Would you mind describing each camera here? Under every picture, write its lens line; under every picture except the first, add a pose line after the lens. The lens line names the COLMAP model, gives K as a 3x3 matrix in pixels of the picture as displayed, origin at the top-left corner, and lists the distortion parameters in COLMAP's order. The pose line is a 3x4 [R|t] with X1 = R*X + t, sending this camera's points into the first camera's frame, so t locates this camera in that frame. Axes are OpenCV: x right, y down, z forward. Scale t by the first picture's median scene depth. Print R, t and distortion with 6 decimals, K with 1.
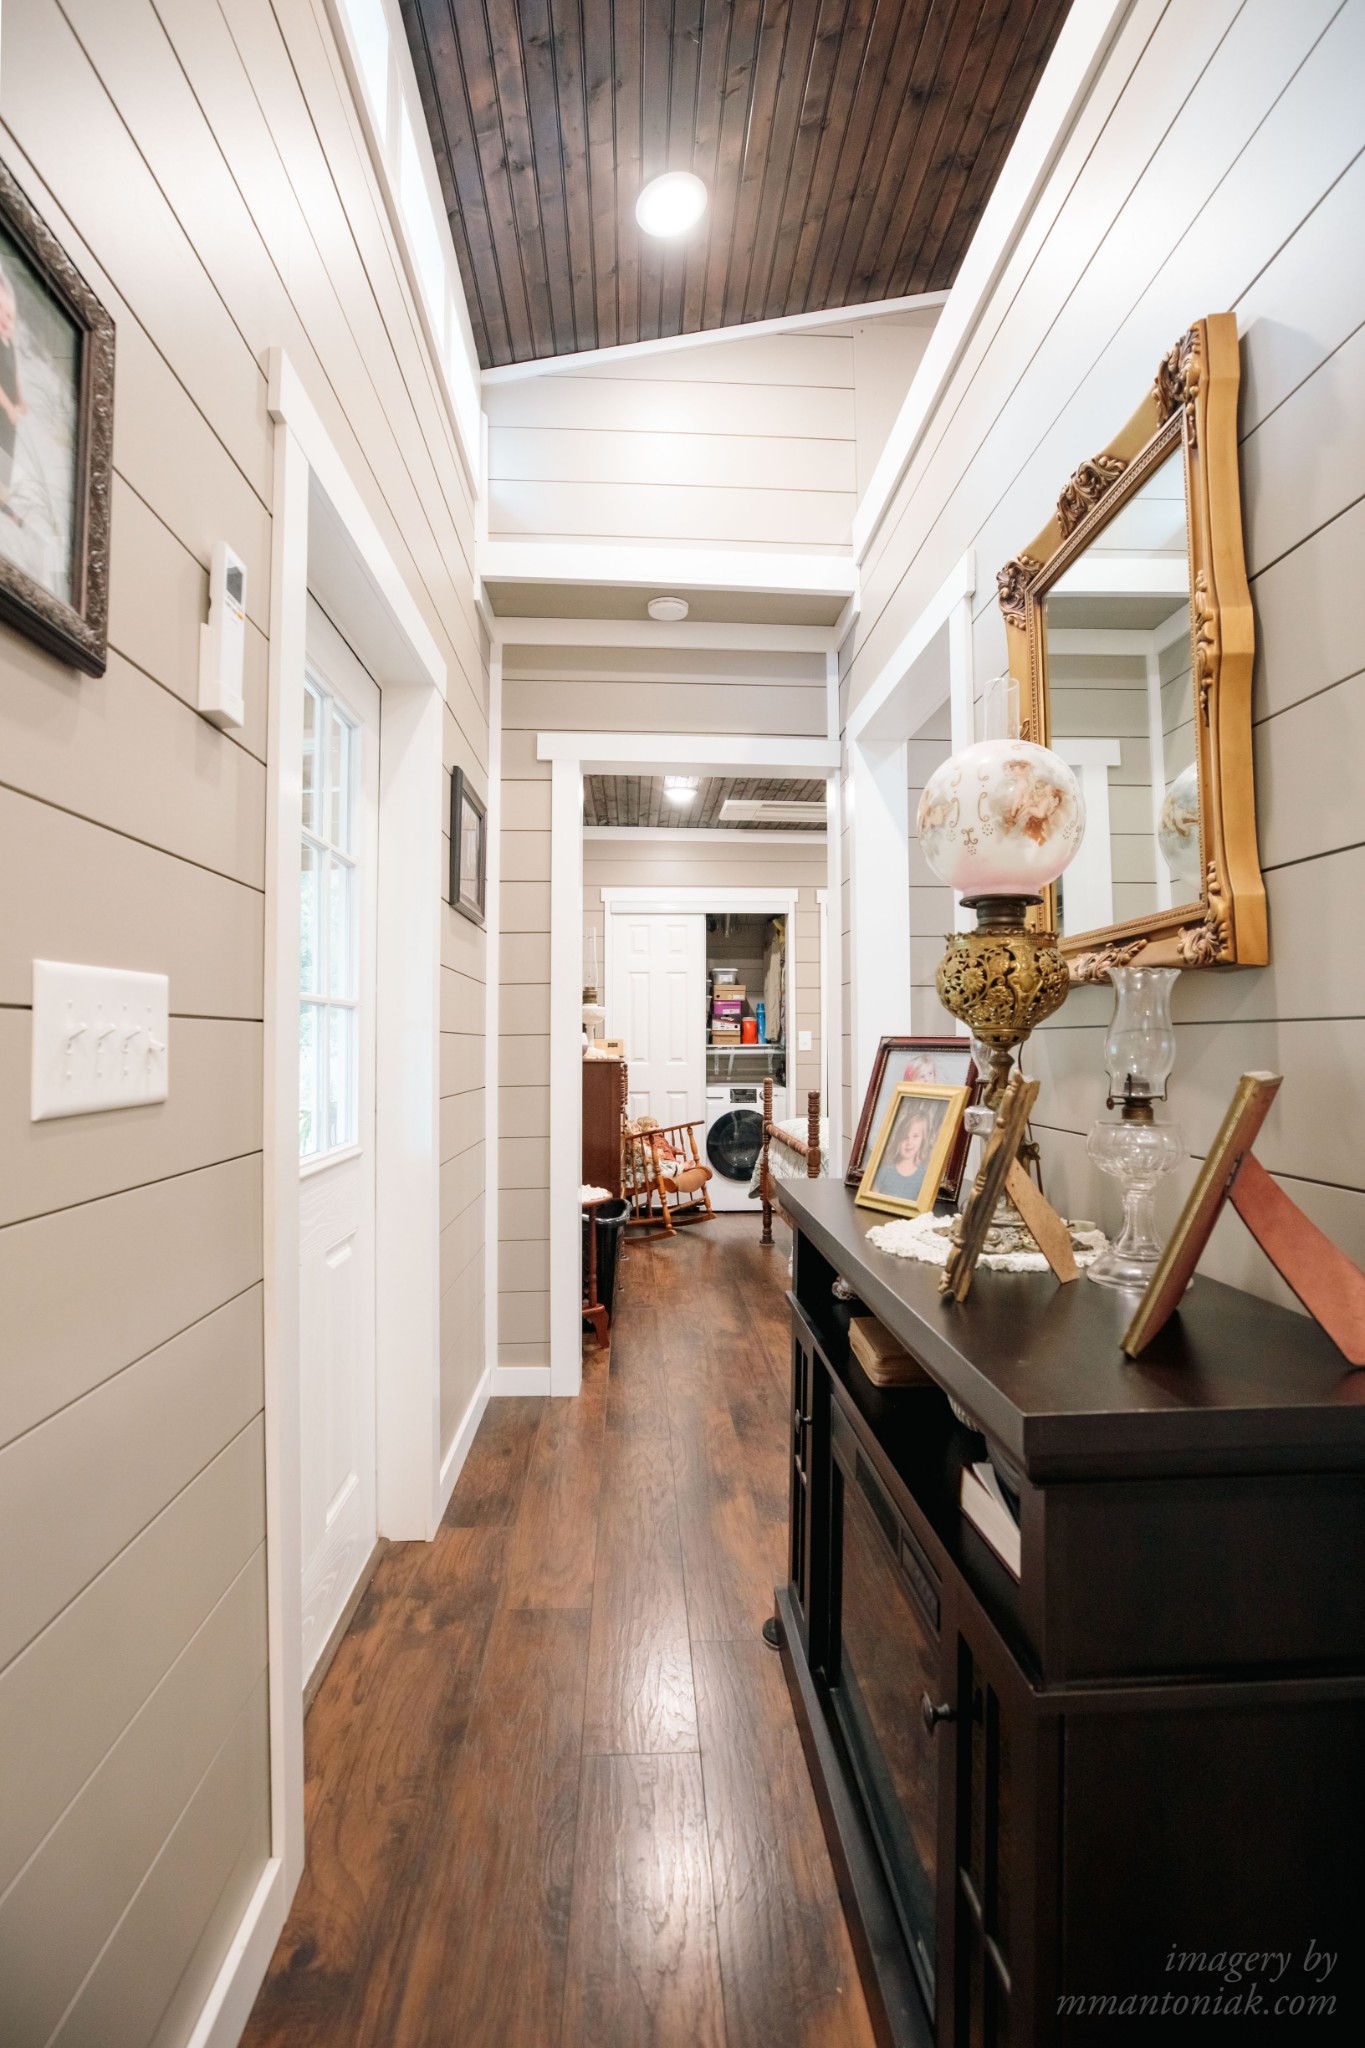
lens RADIAL K [[1092.9, 0, 685.4], [0, 1092.9, 1022.9], [0, 0, 1]] dist [-0.000986, -0.000046]
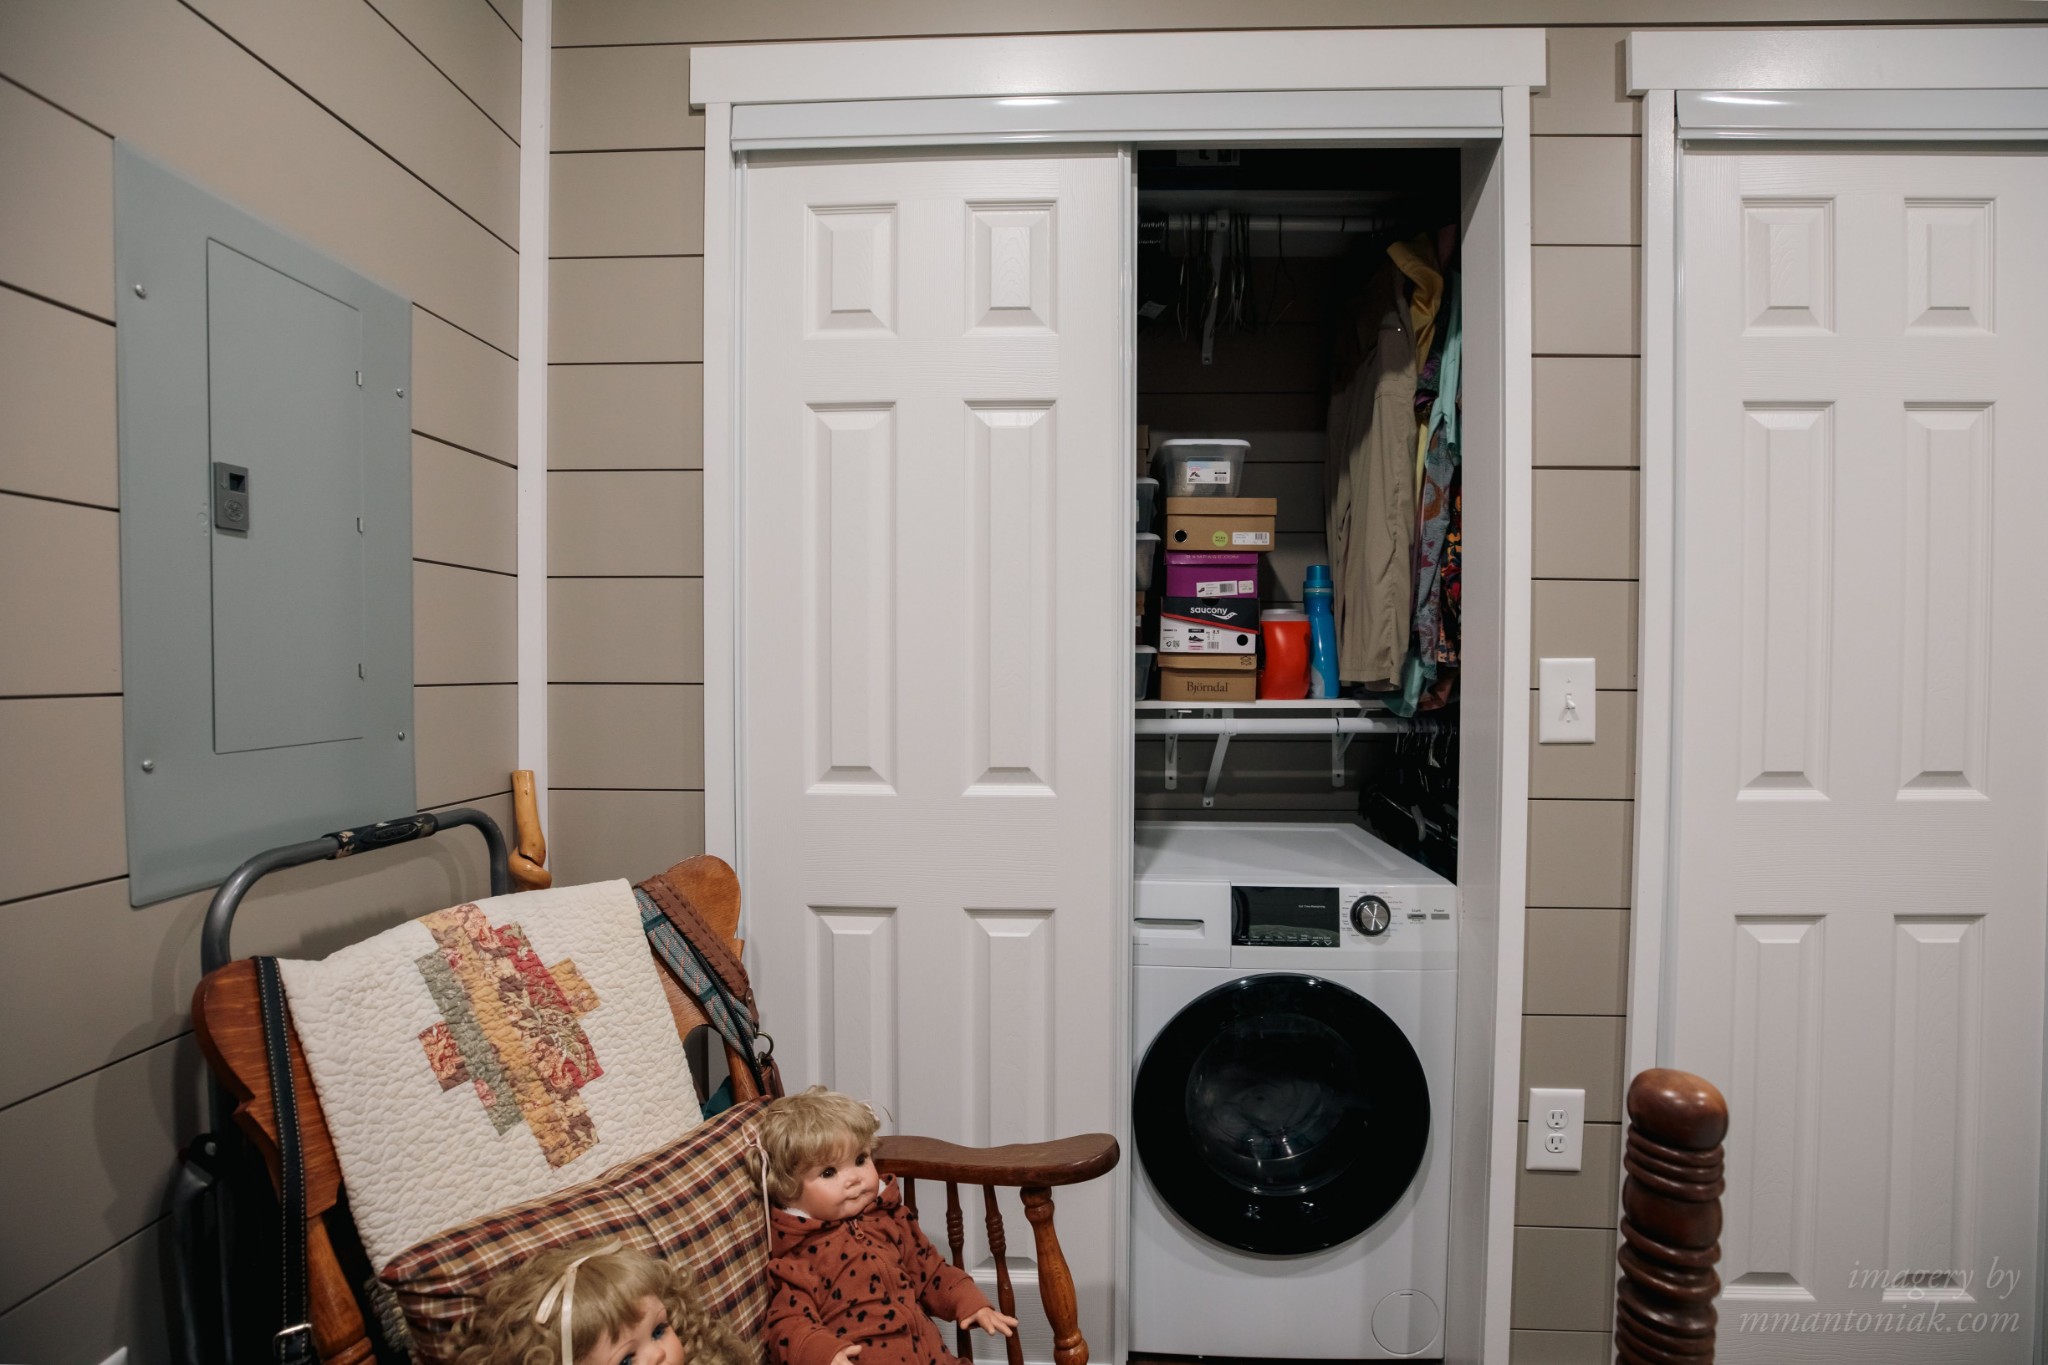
lens RADIAL K [[1092.9, 0, 1026.7], [0, 1092.9, 684.5], [0, 0, 1]] dist [-0.000986, -0.000046]
pose [[0.996216, 0.005670, -0.086728, 0.014717], [-0.002753, 0.999428, 0.033714, 0.005467], [0.086870, -0.033348, 0.995661, 0.707886]]
